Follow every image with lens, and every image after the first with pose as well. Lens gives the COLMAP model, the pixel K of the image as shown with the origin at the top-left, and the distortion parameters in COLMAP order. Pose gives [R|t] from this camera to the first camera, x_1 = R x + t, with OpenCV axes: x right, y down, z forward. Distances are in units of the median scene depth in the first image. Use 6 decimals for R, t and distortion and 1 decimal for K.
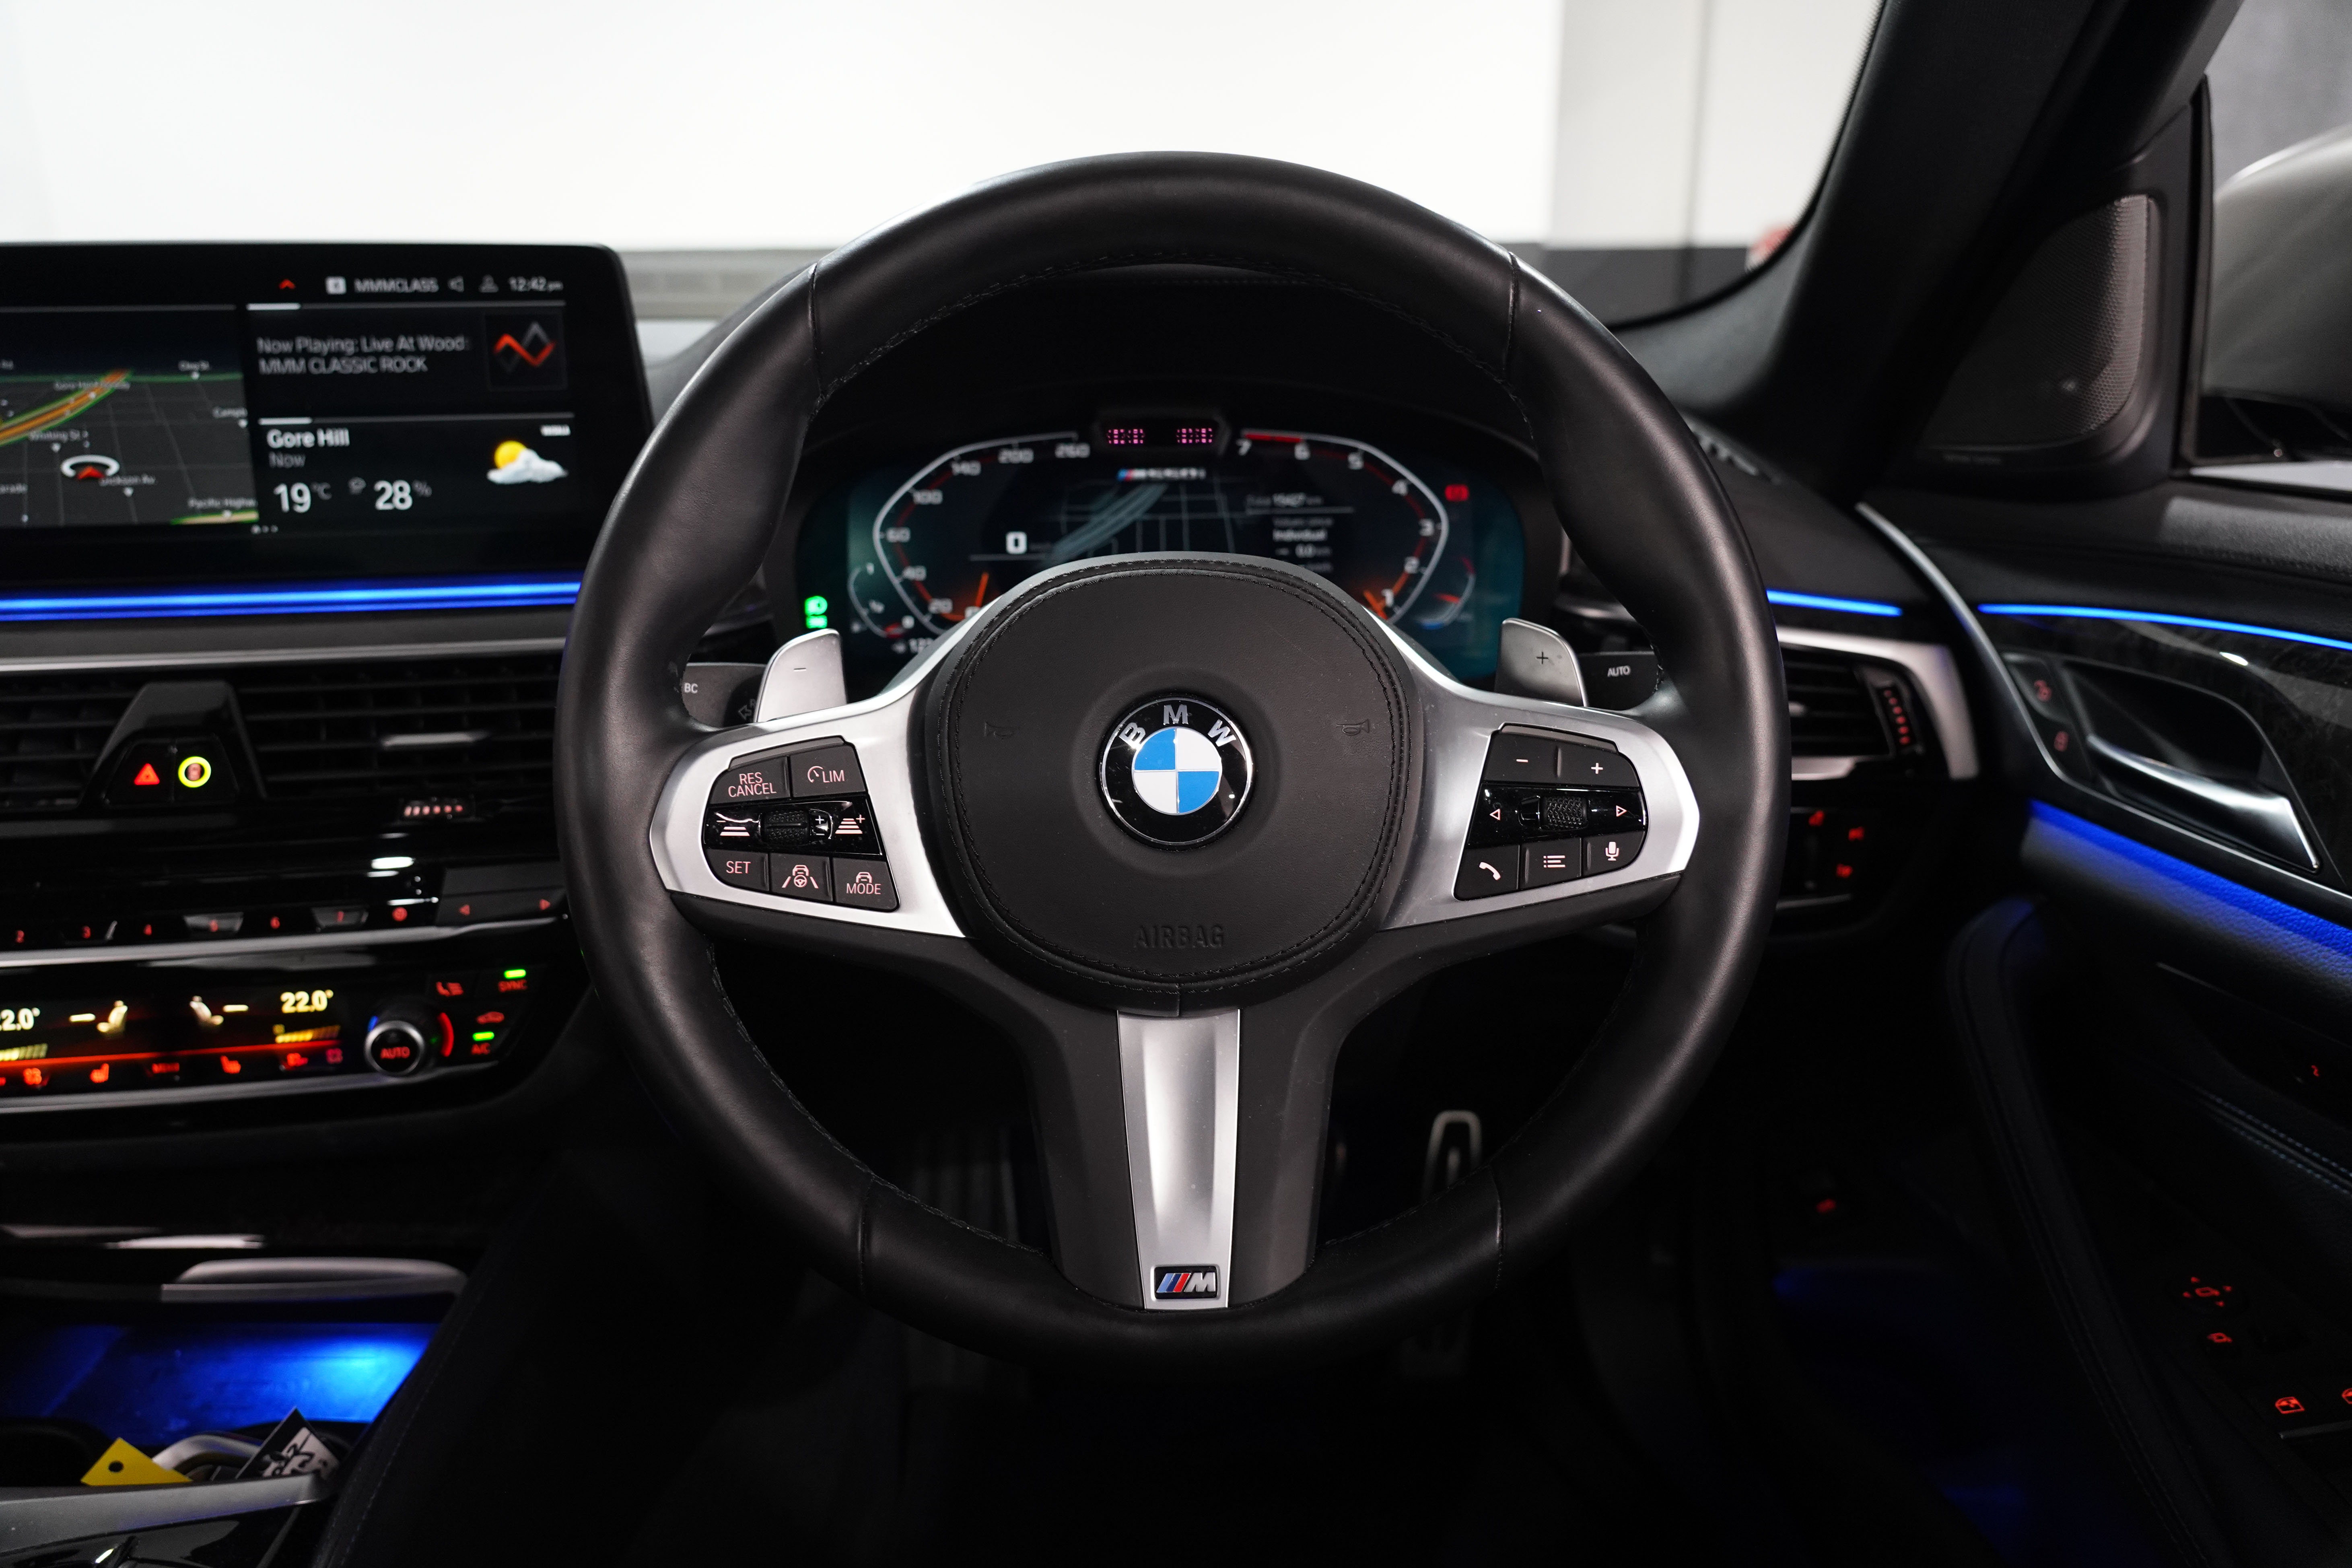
lens RADIAL K [[1675.1, 0, 1159.9], [0, 1675.1, 787.9], [0, 0, 1]] dist [-0.015794, 0.007523]
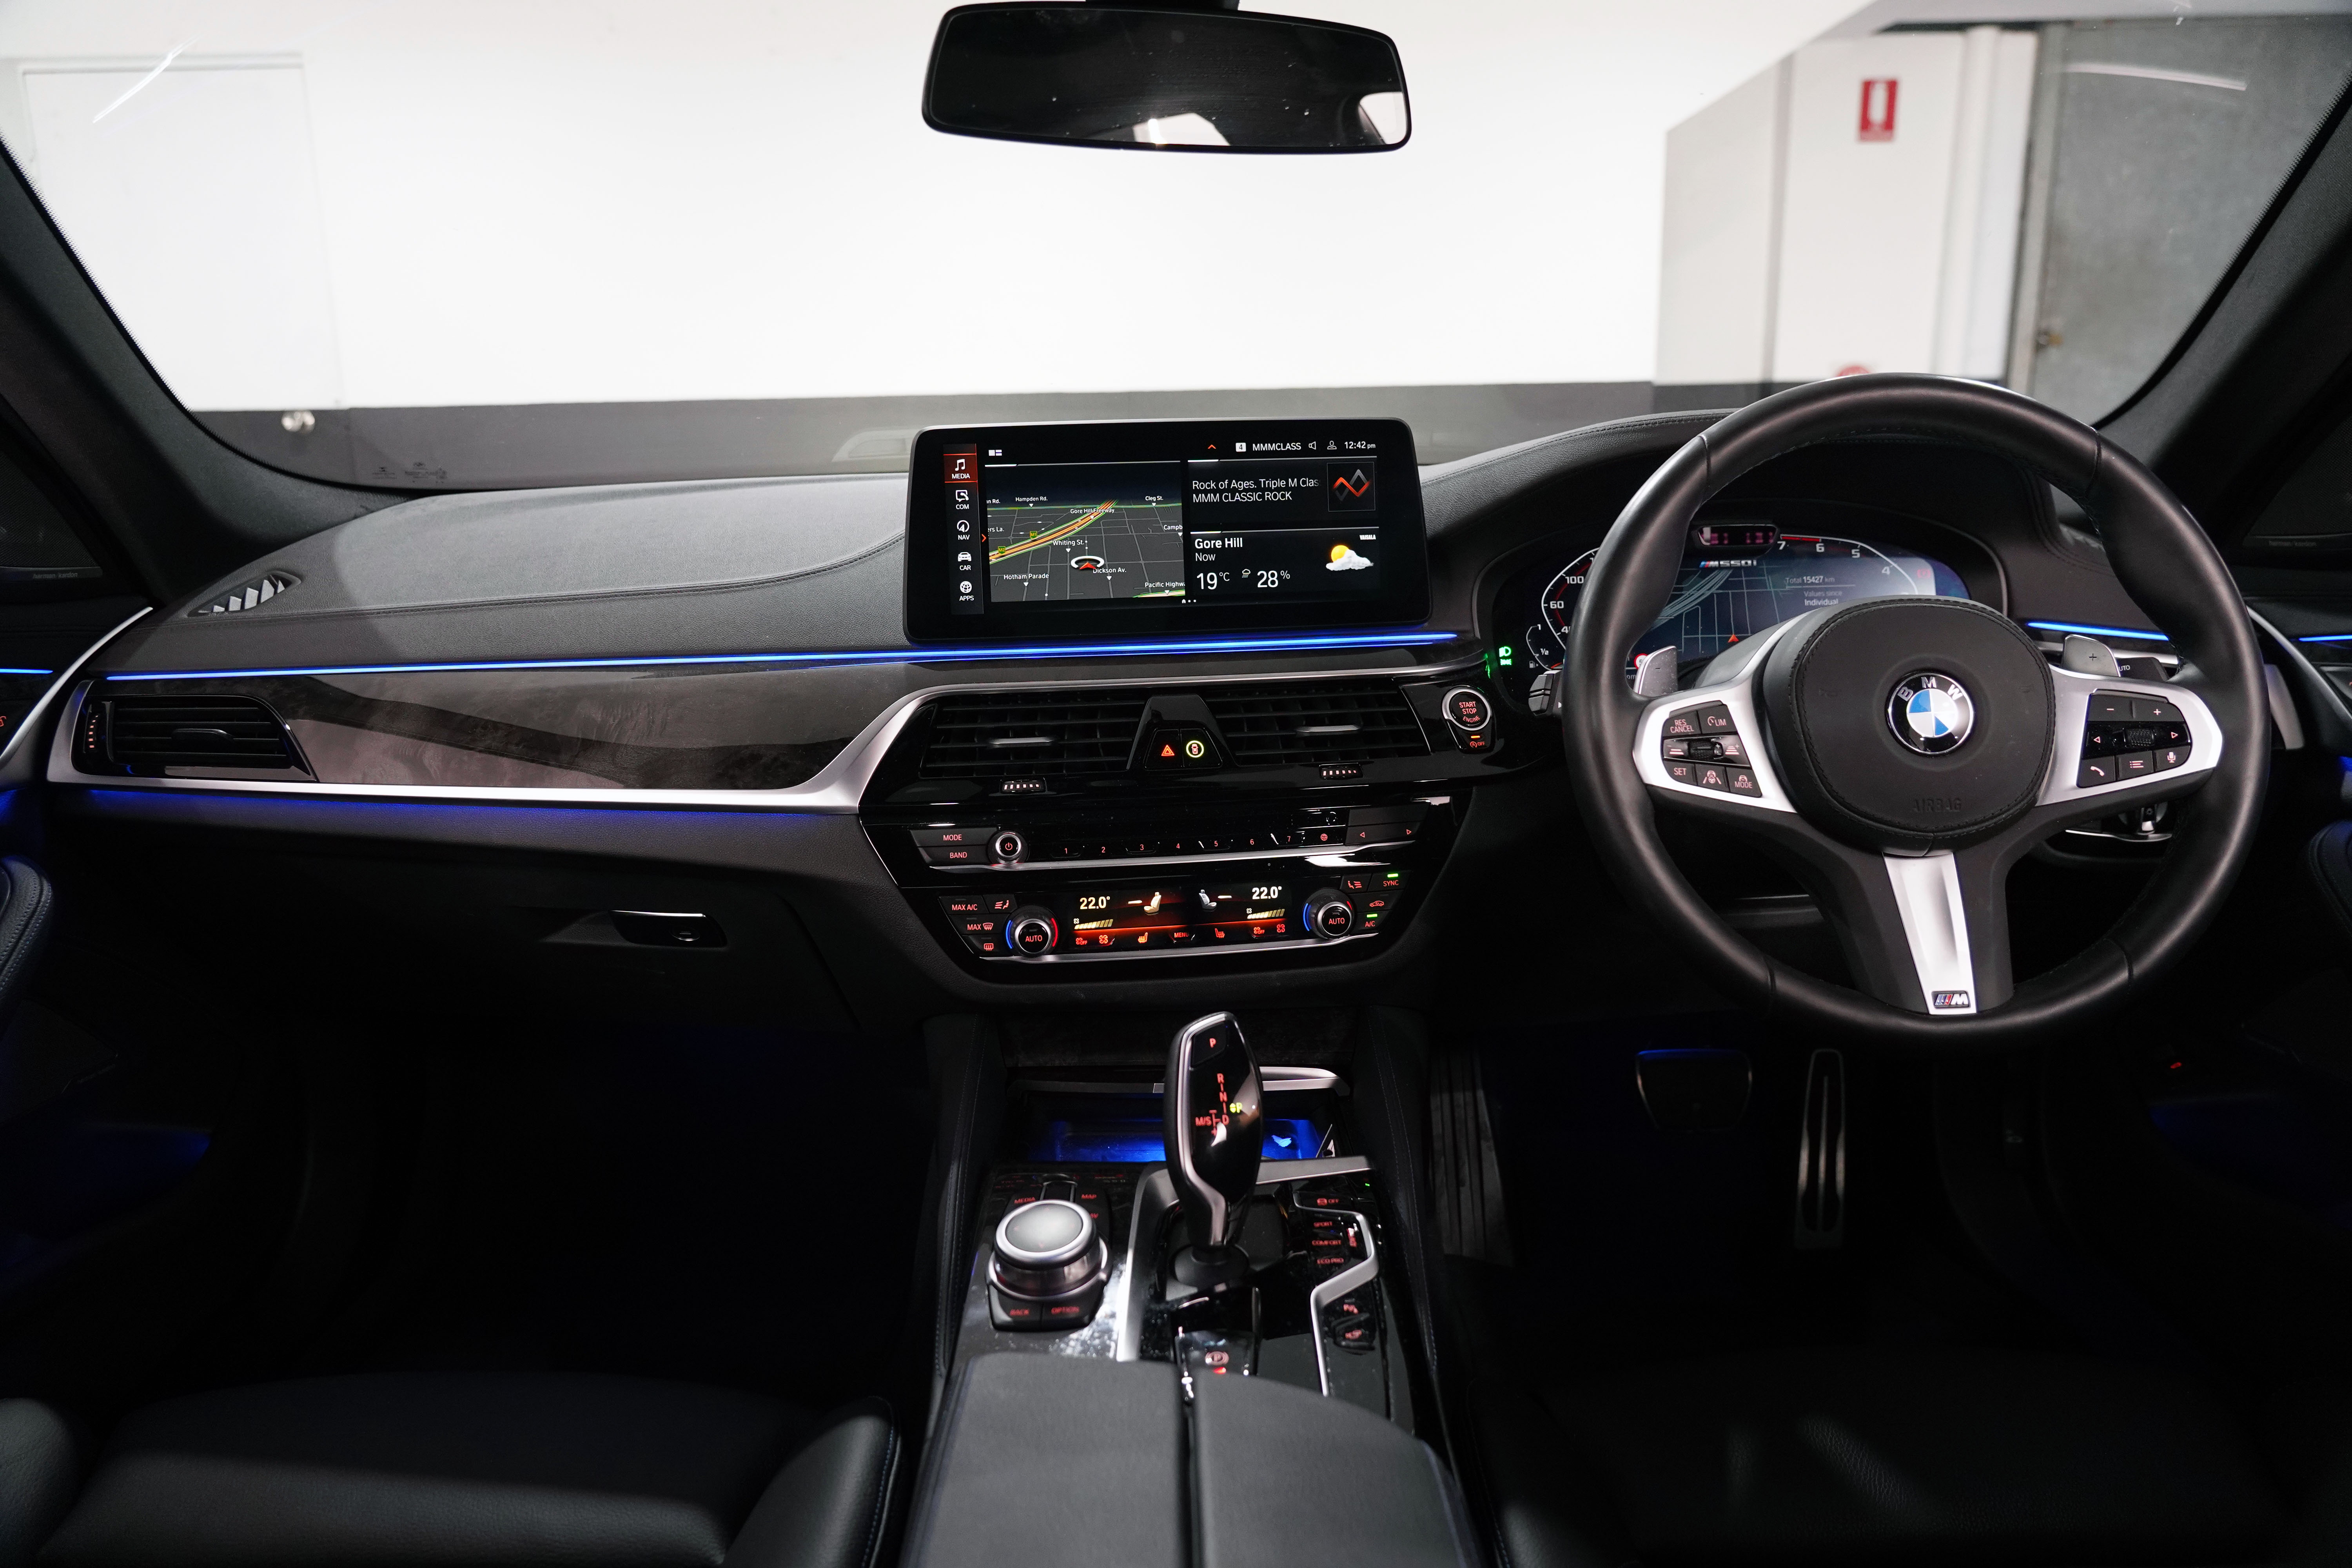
lens RADIAL K [[1675.1, 0, 1153.8], [0, 1675.1, 773.7], [0, 0, 1]] dist [-0.015794, 0.007523]
pose [[0.999882, -0.009523, -0.012014, -0.594230], [0.008503, 0.996574, -0.082267, 0.143880], [0.012756, 0.082155, 0.996538, -0.586111]]
